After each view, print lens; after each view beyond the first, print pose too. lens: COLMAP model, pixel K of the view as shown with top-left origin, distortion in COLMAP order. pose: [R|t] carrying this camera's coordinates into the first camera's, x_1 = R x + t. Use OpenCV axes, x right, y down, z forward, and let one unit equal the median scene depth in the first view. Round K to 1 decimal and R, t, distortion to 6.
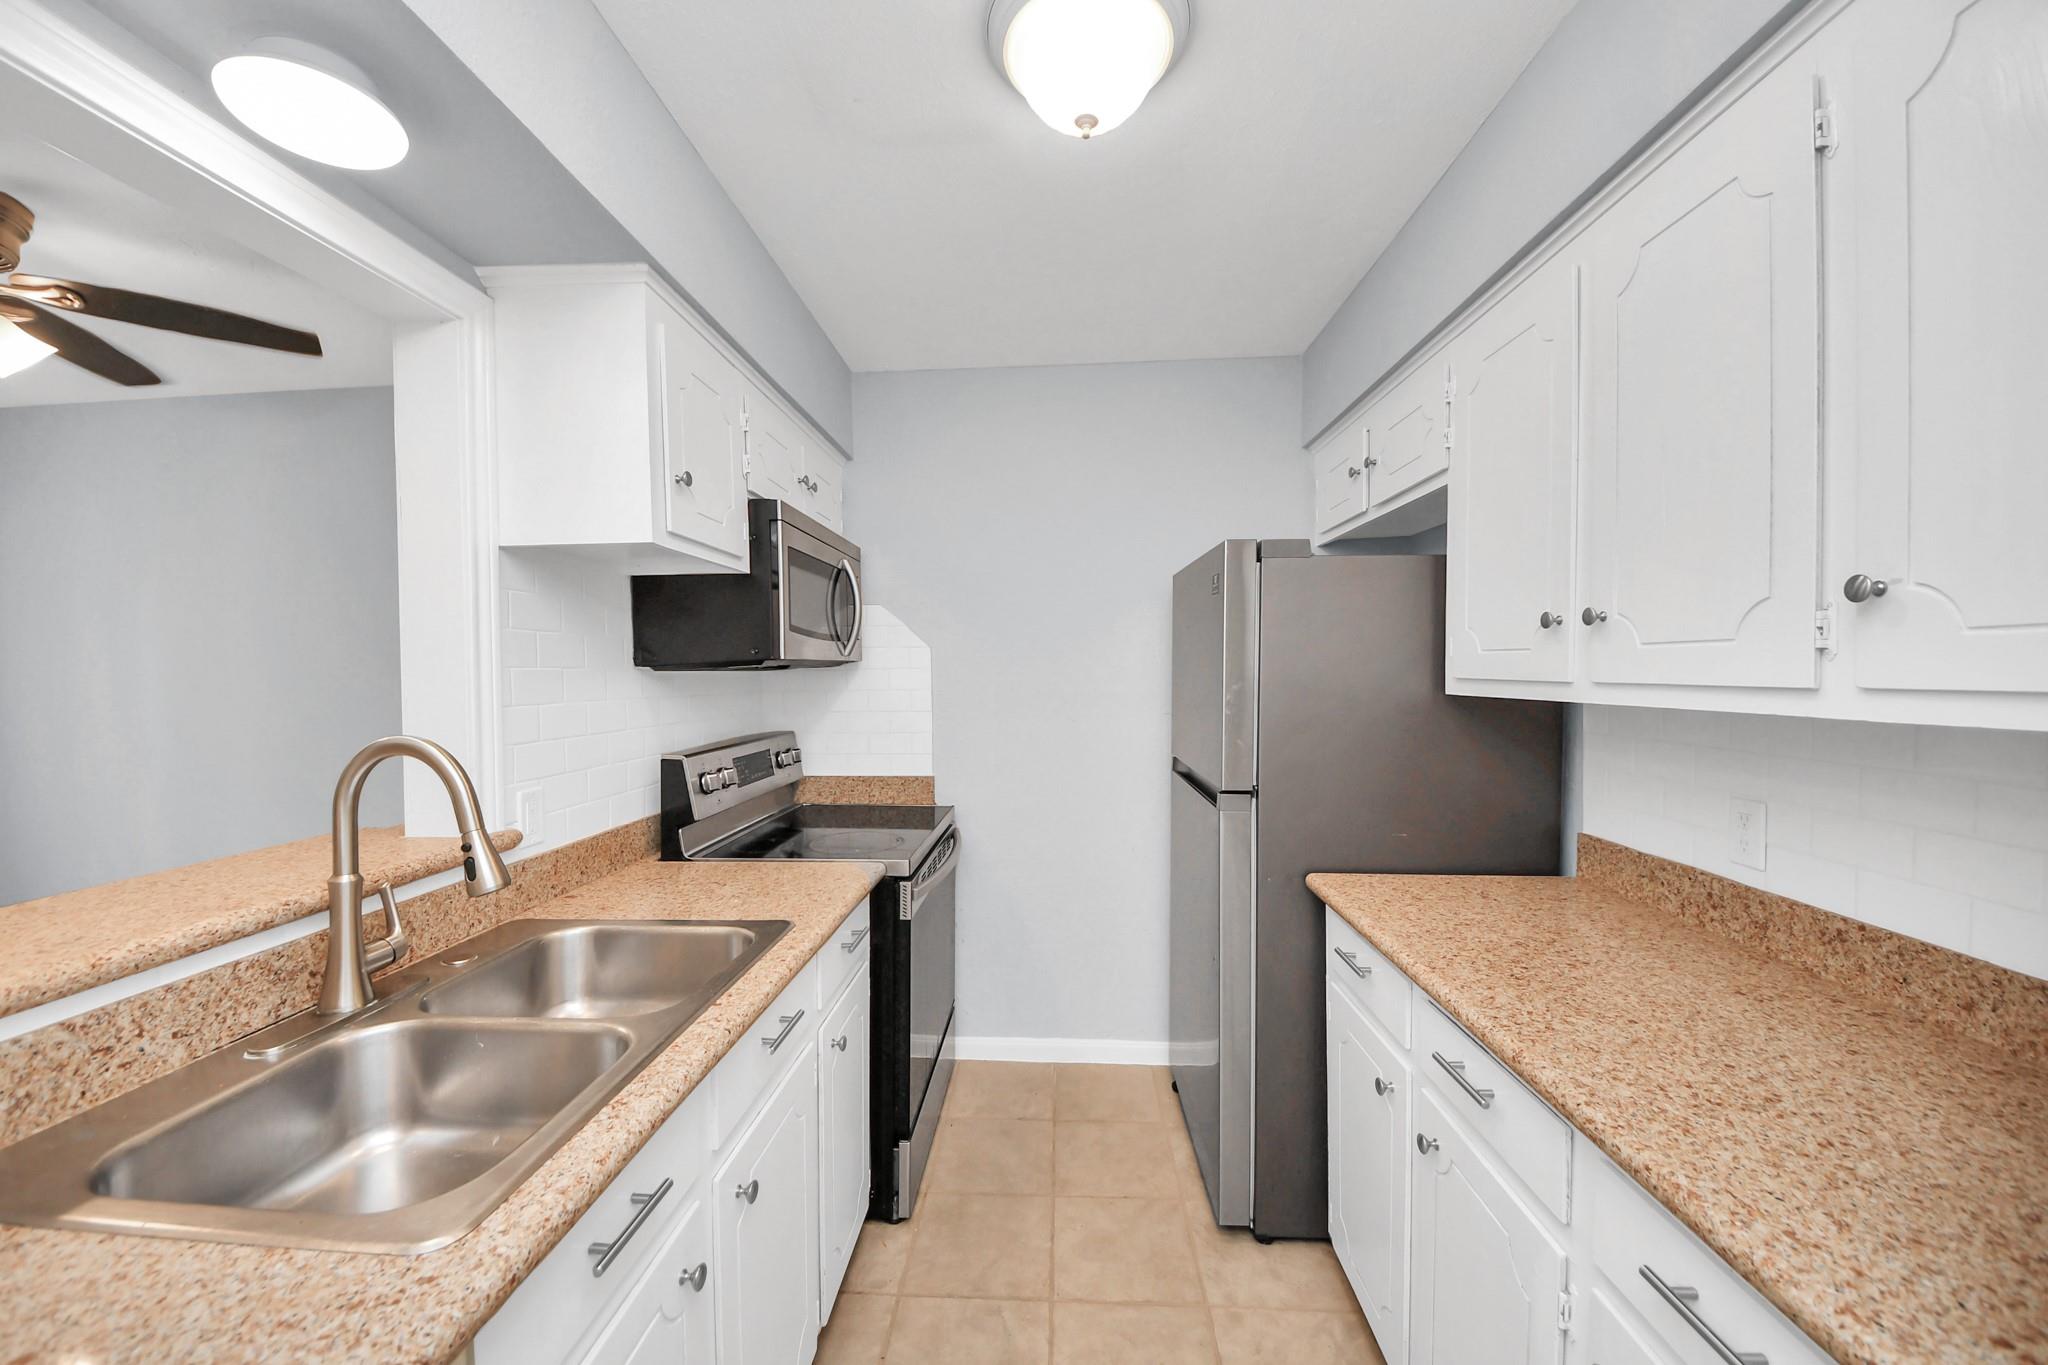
lens RADIAL K [[751.1, 0, 1021.9], [0, 751.1, 685.2], [0, 0, 1]] dist [-0.003654, -0.007521]
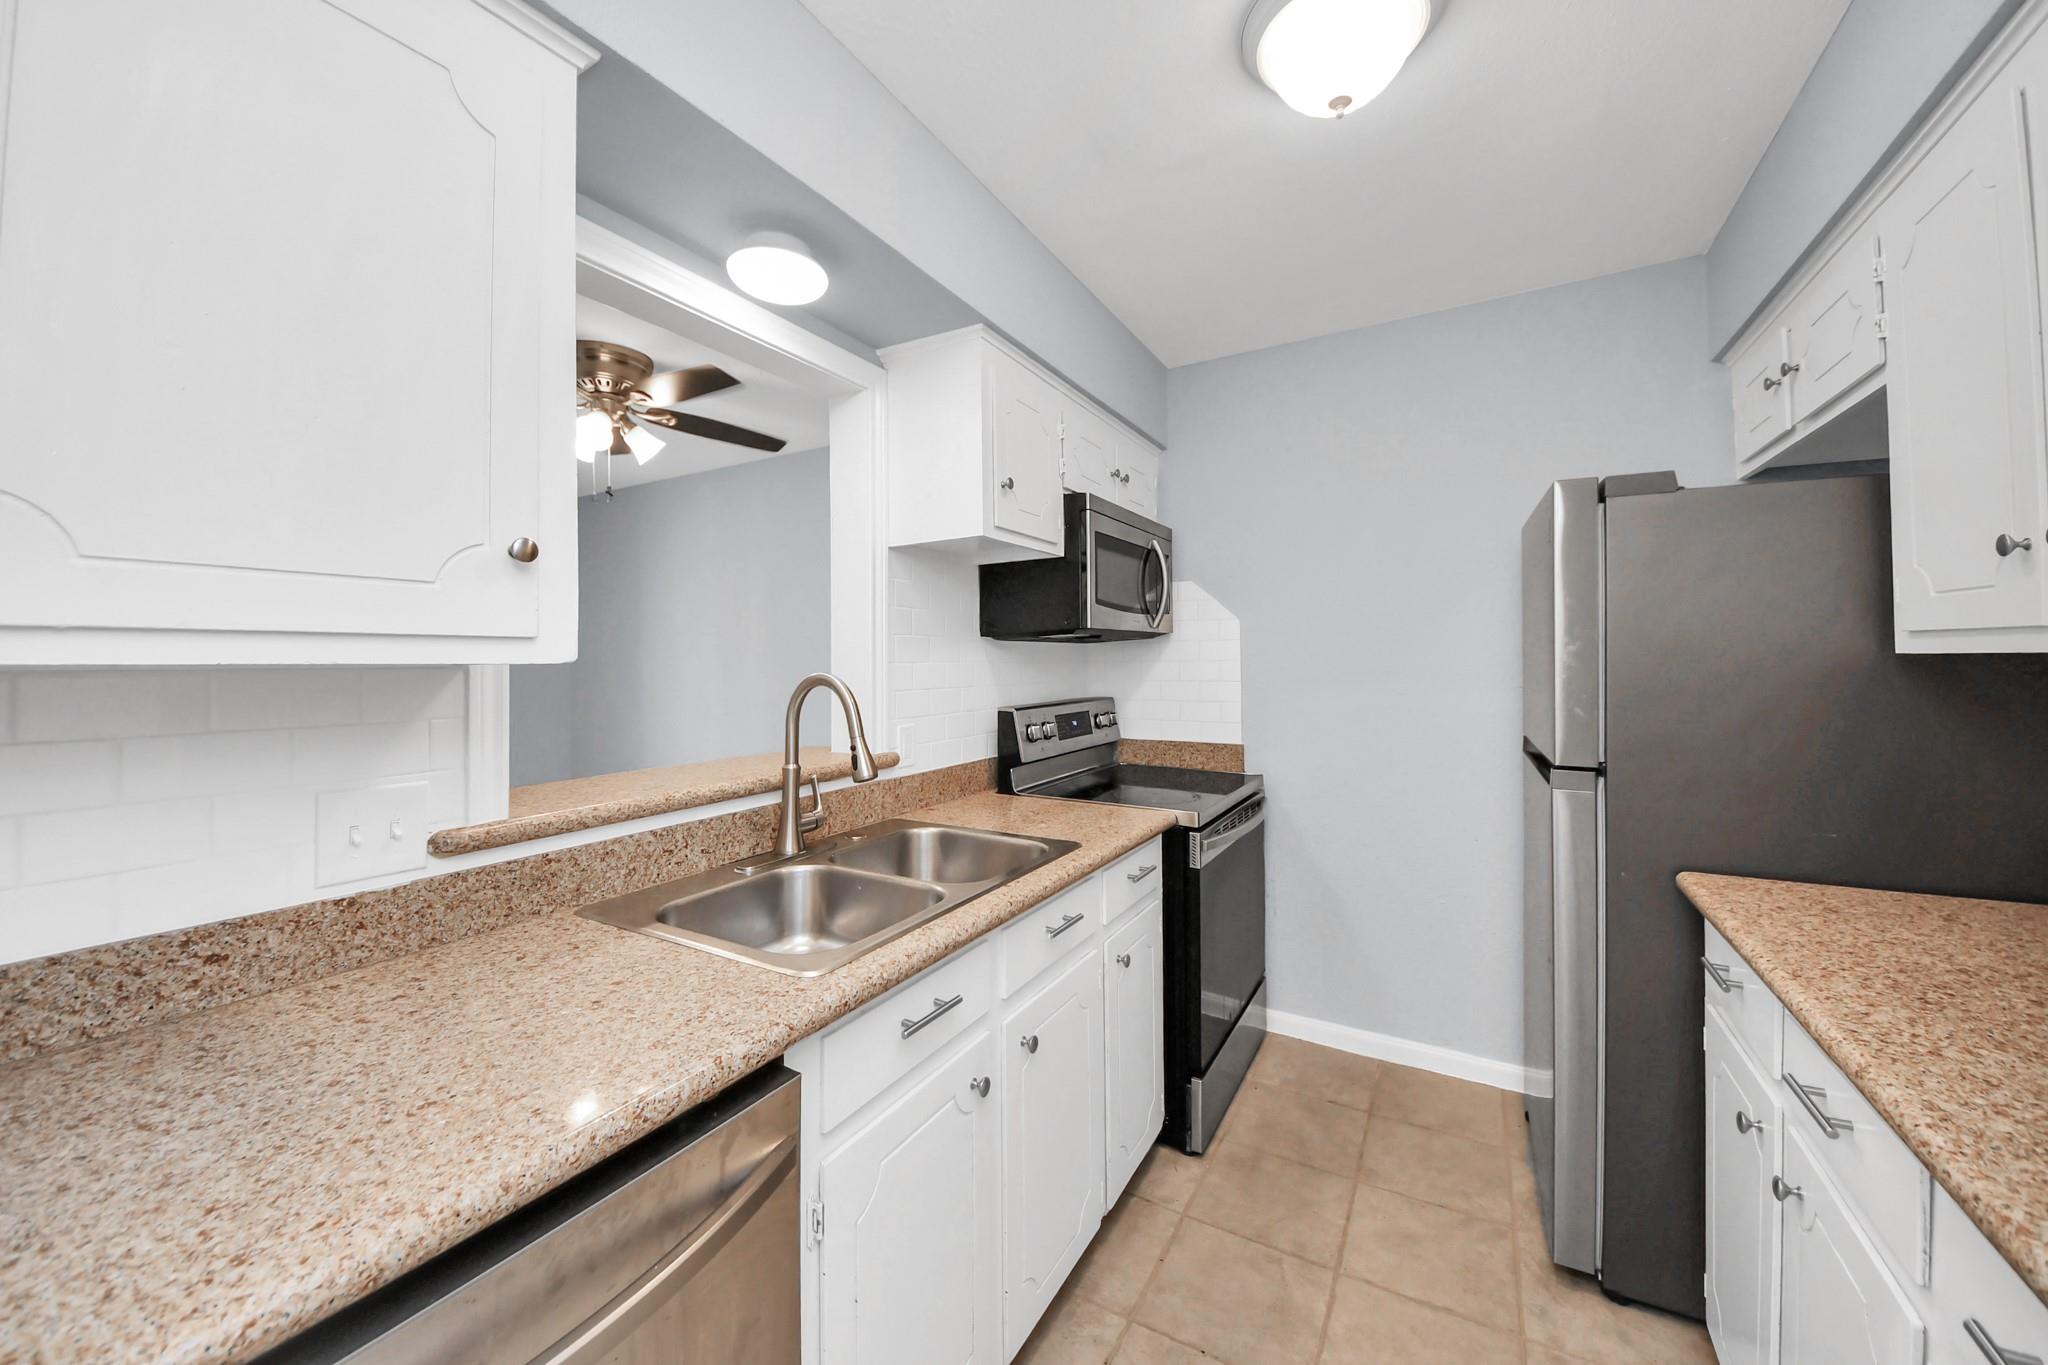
lens RADIAL K [[751.1, 0, 1021.3], [0, 751.1, 651.5], [0, 0, 1]] dist [-0.003654, -0.007521]
pose [[0.884877, -0.009128, -0.465734, 0.161736], [-0.007174, 0.999422, -0.033218, 0.051366], [0.465769, 0.032735, 0.884301, -0.103297]]
